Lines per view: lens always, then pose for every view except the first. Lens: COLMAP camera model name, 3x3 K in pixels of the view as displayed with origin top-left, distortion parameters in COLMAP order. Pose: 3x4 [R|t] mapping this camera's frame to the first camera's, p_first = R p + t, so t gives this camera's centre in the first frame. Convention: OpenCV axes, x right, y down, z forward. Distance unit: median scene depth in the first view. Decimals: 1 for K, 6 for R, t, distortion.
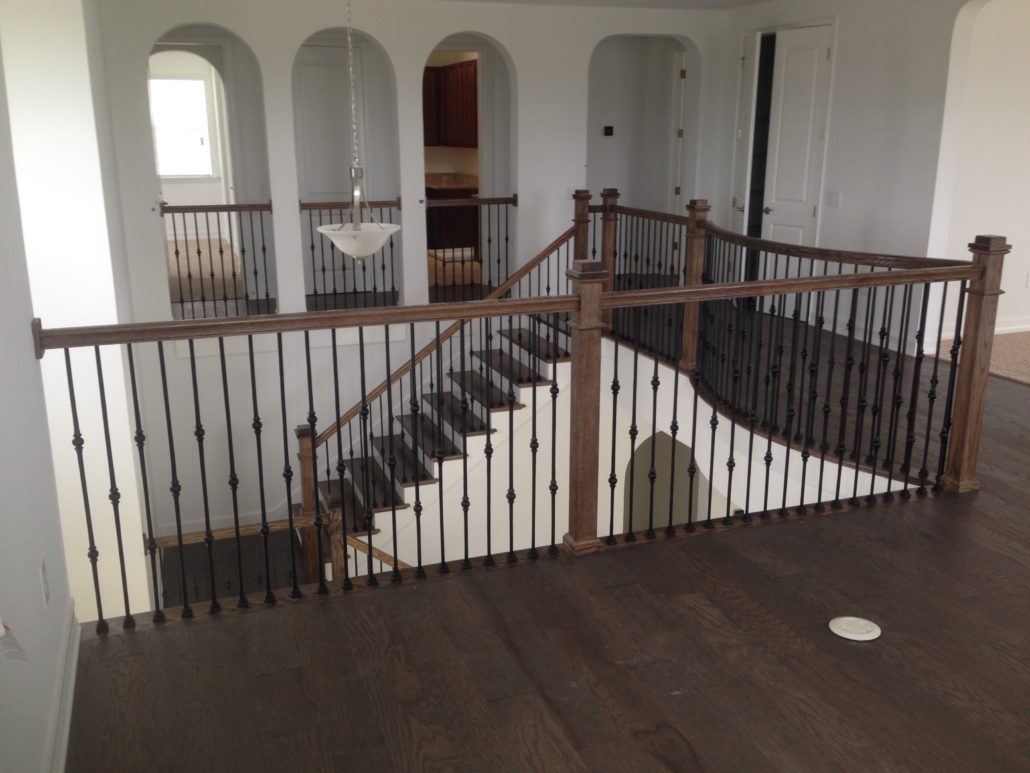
lens RADIAL K [[943.7, 0, 515.0], [0, 943.7, 386.5], [0, 0, 1]] dist [0.077814, 0.000028]
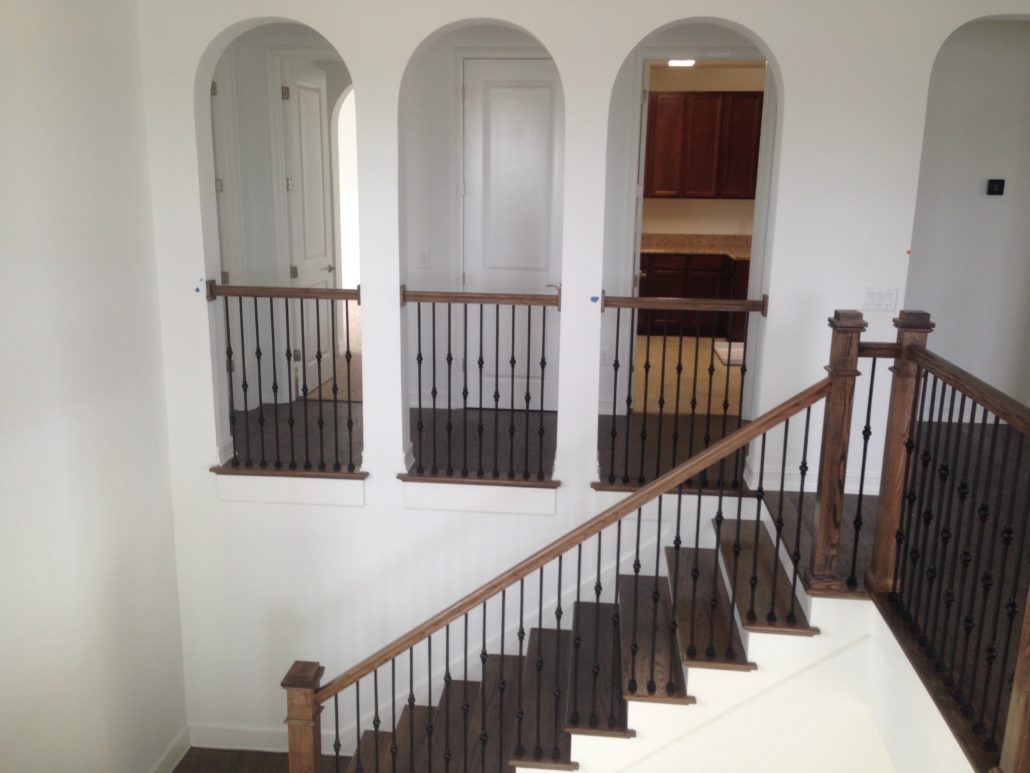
lens RADIAL K [[943.7, 0, 515.0], [0, 943.7, 386.5], [0, 0, 1]] dist [0.077814, 0.000028]
pose [[0.900159, 0.116249, -0.419762, 0.125583], [-0.131295, 0.991318, -0.007021, -0.140122], [0.415301, 0.061433, 0.907607, 0.472243]]
